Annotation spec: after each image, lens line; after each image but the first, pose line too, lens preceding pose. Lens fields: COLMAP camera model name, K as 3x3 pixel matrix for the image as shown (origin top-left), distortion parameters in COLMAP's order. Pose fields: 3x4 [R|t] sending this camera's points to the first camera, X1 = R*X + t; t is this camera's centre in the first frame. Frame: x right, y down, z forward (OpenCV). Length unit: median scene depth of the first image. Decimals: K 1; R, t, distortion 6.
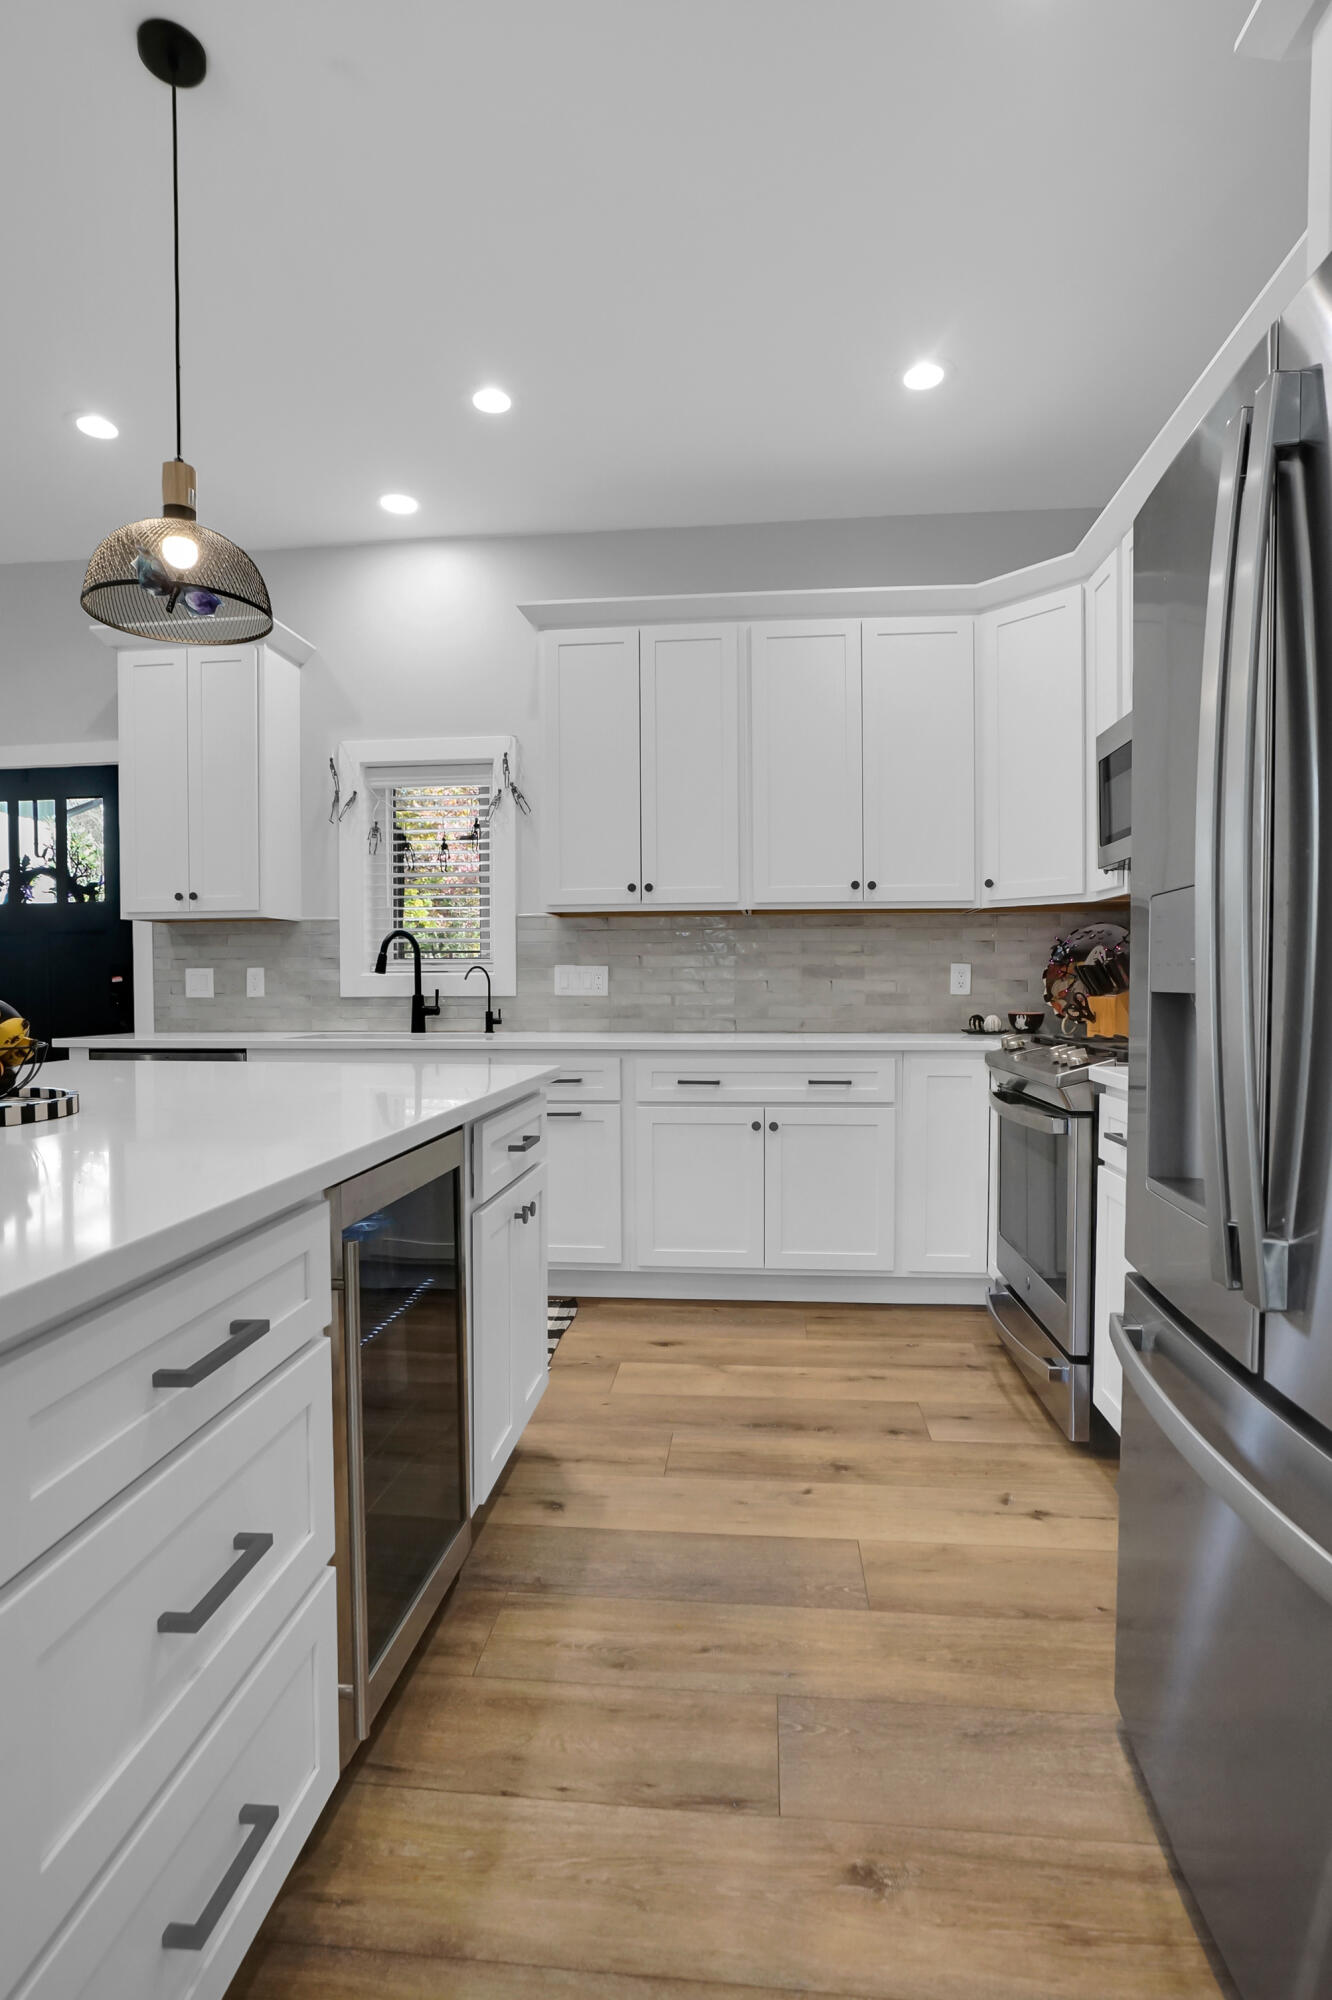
lens RADIAL K [[1033.4, 0, 650.1], [0, 1033.4, 1004.4], [0, 0, 1]] dist [-0.045070, 0.002609]
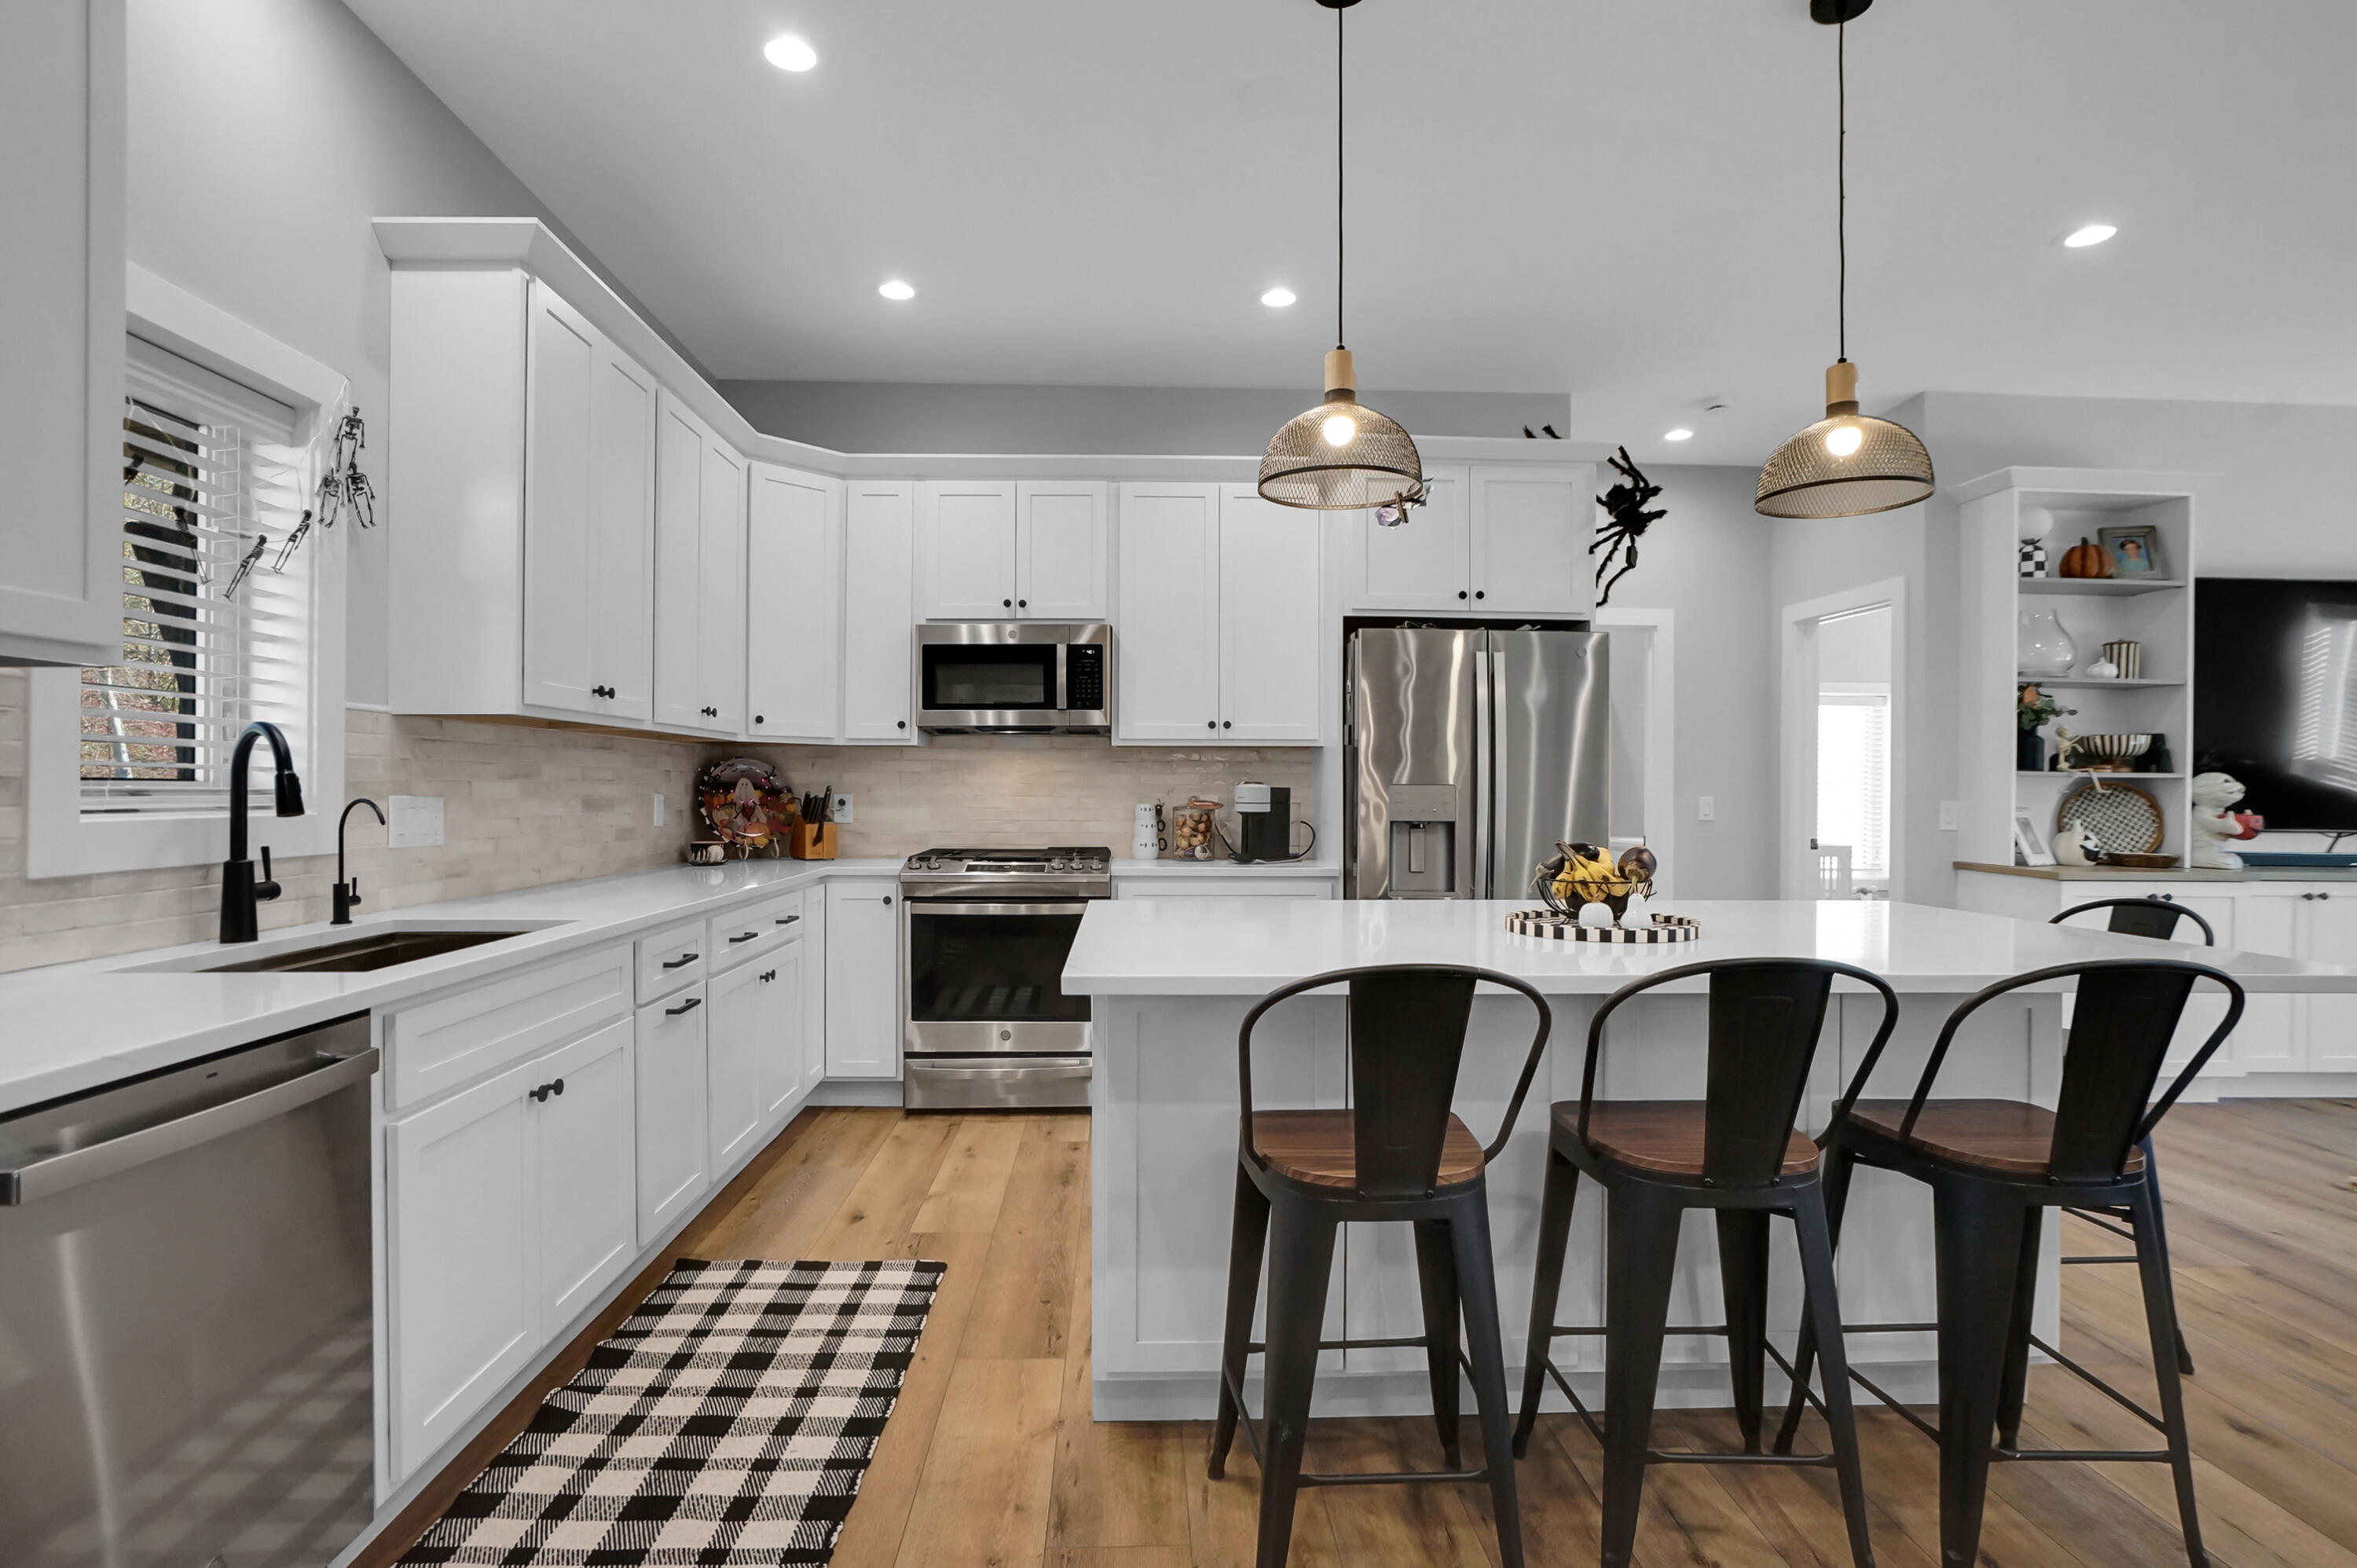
lens RADIAL K [[1186.4, 0, 1167.7], [0, 1186.4, 785.4], [0, 0, 1]] dist [-0.039701, 0.019719]
pose [[-0.137808, 0.006313, 0.990439, -0.944283], [0.017857, 0.999833, -0.003888, -0.039048], [-0.990298, 0.017150, -0.137898, 0.770210]]
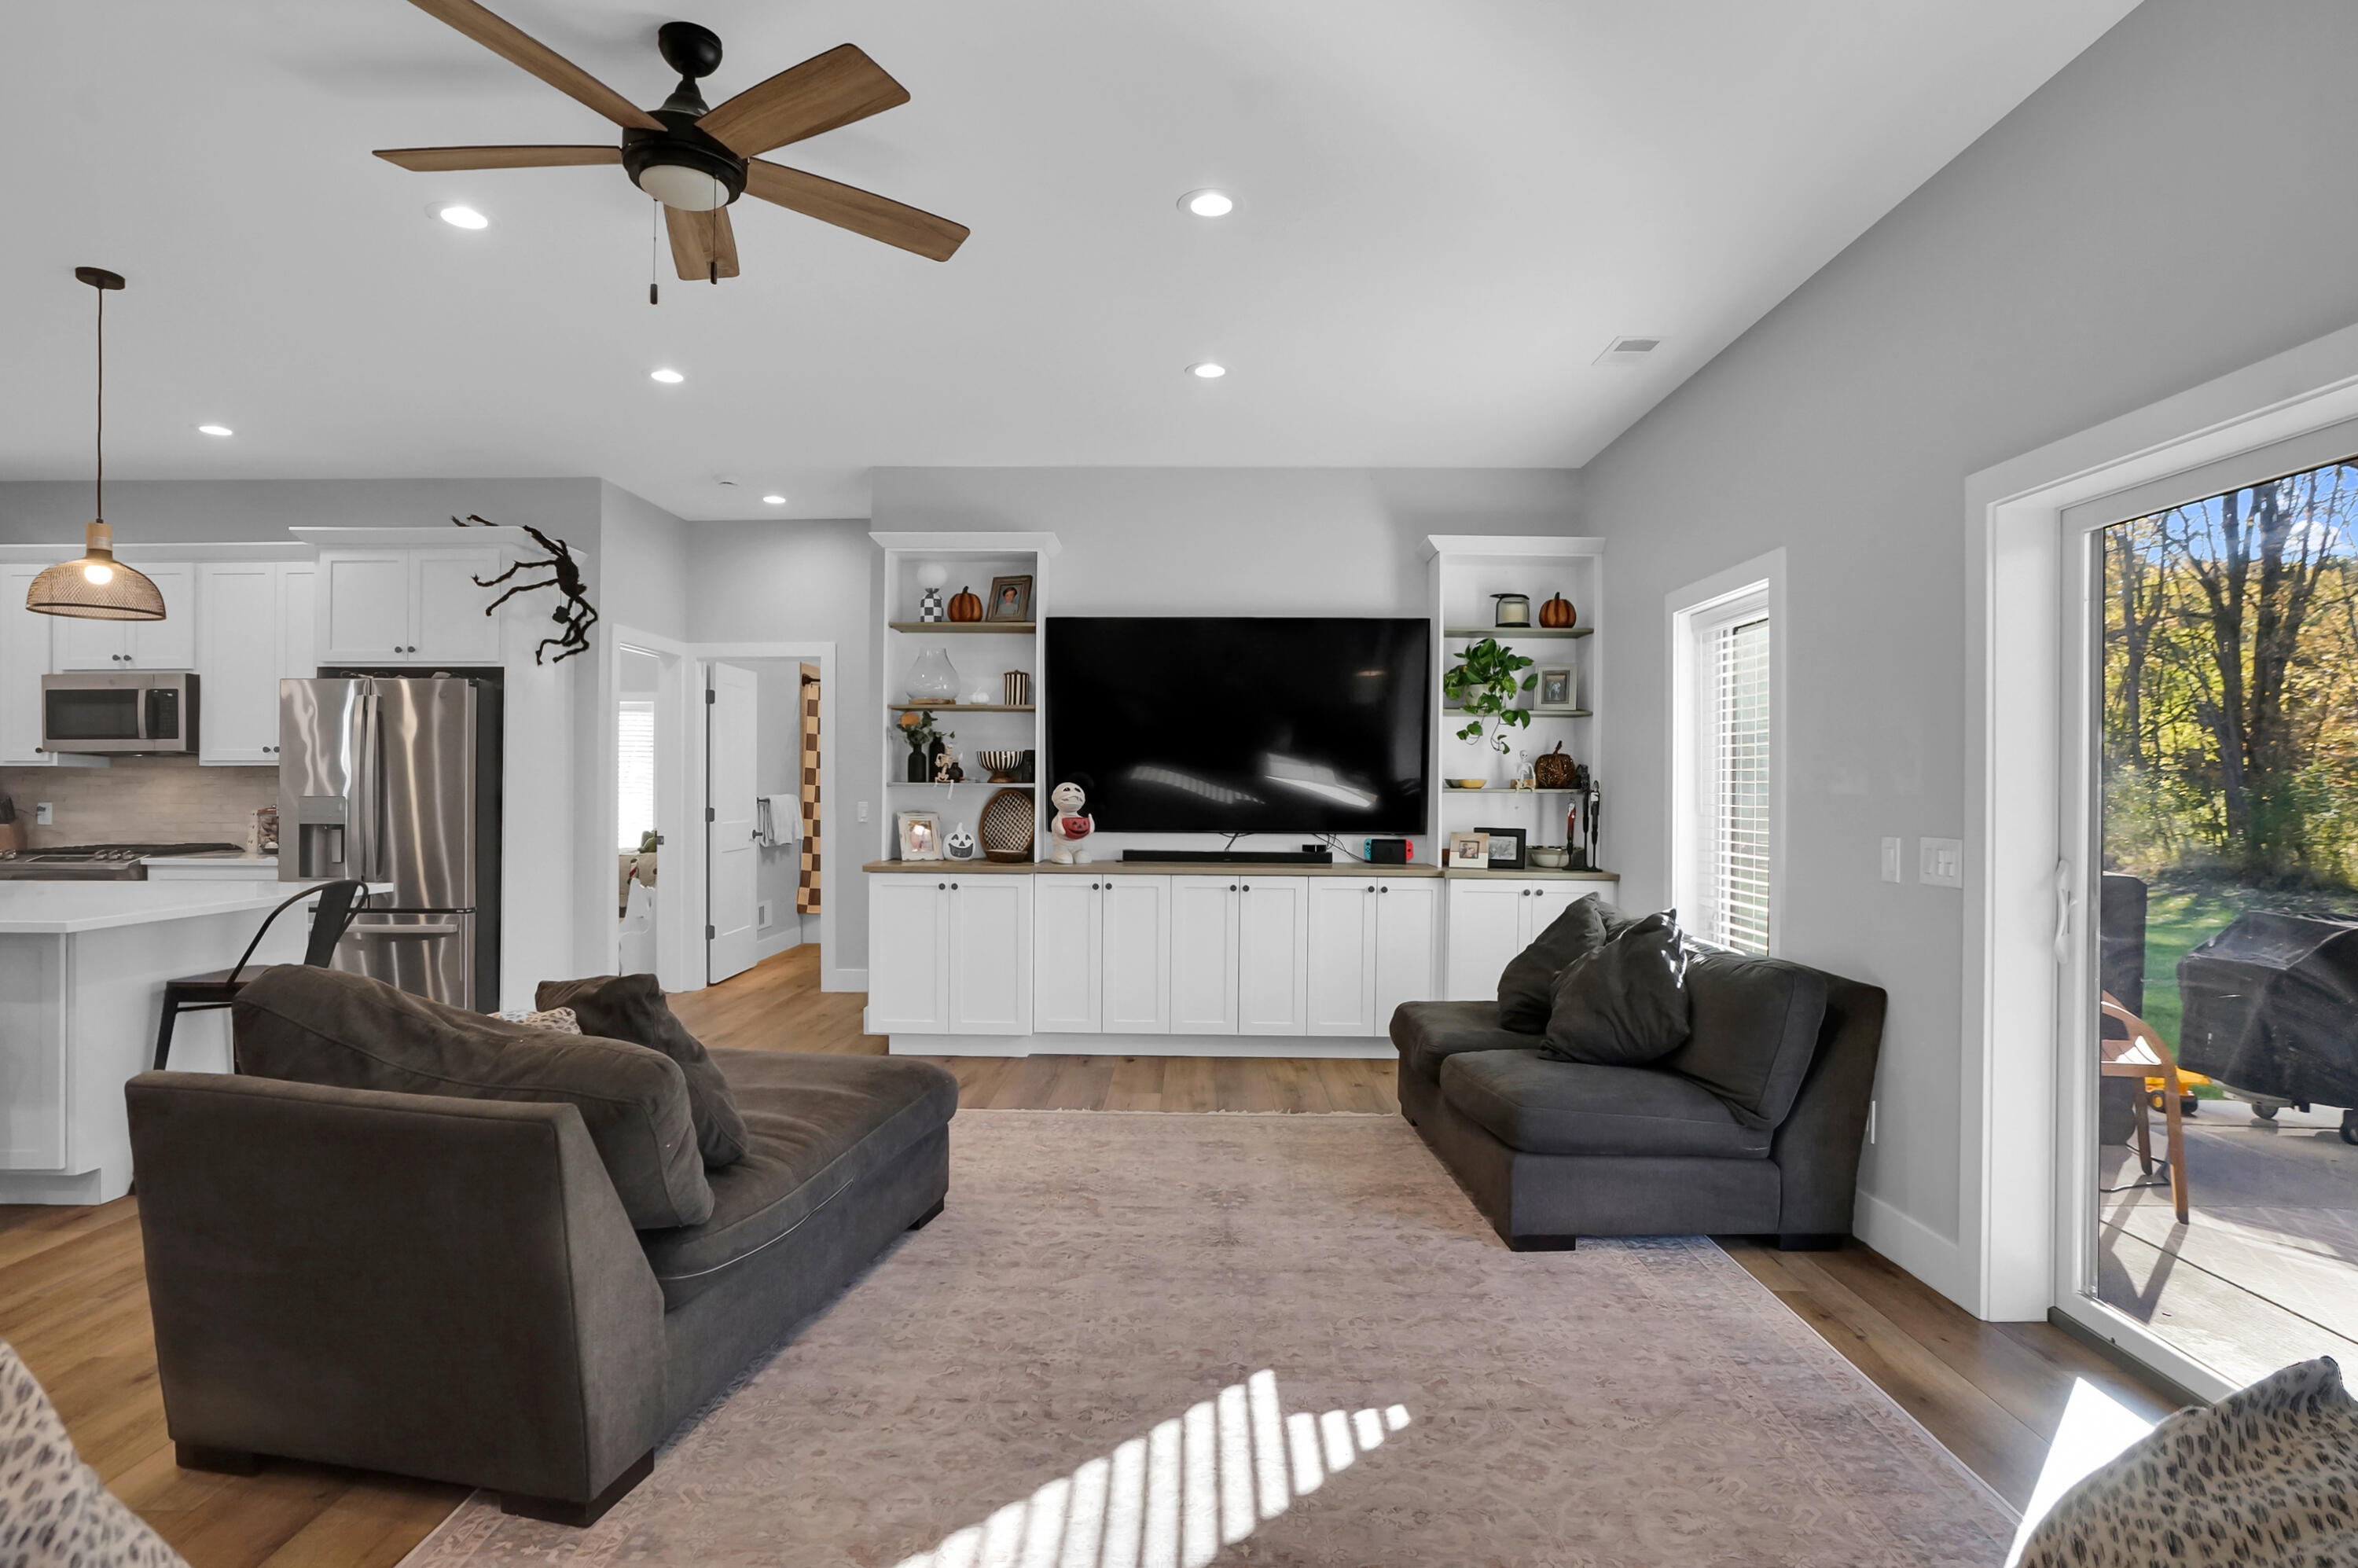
lens RADIAL K [[1187.0, 0, 1120.9], [0, 1187.0, 813.1], [0, 0, 1]] dist [-0.039701, 0.019719]
pose [[-0.073631, -0.020628, 0.997072, -1.433618], [0.019898, 0.999557, 0.022149, -0.031134], [-0.997087, 0.021470, -0.073188, -0.579587]]
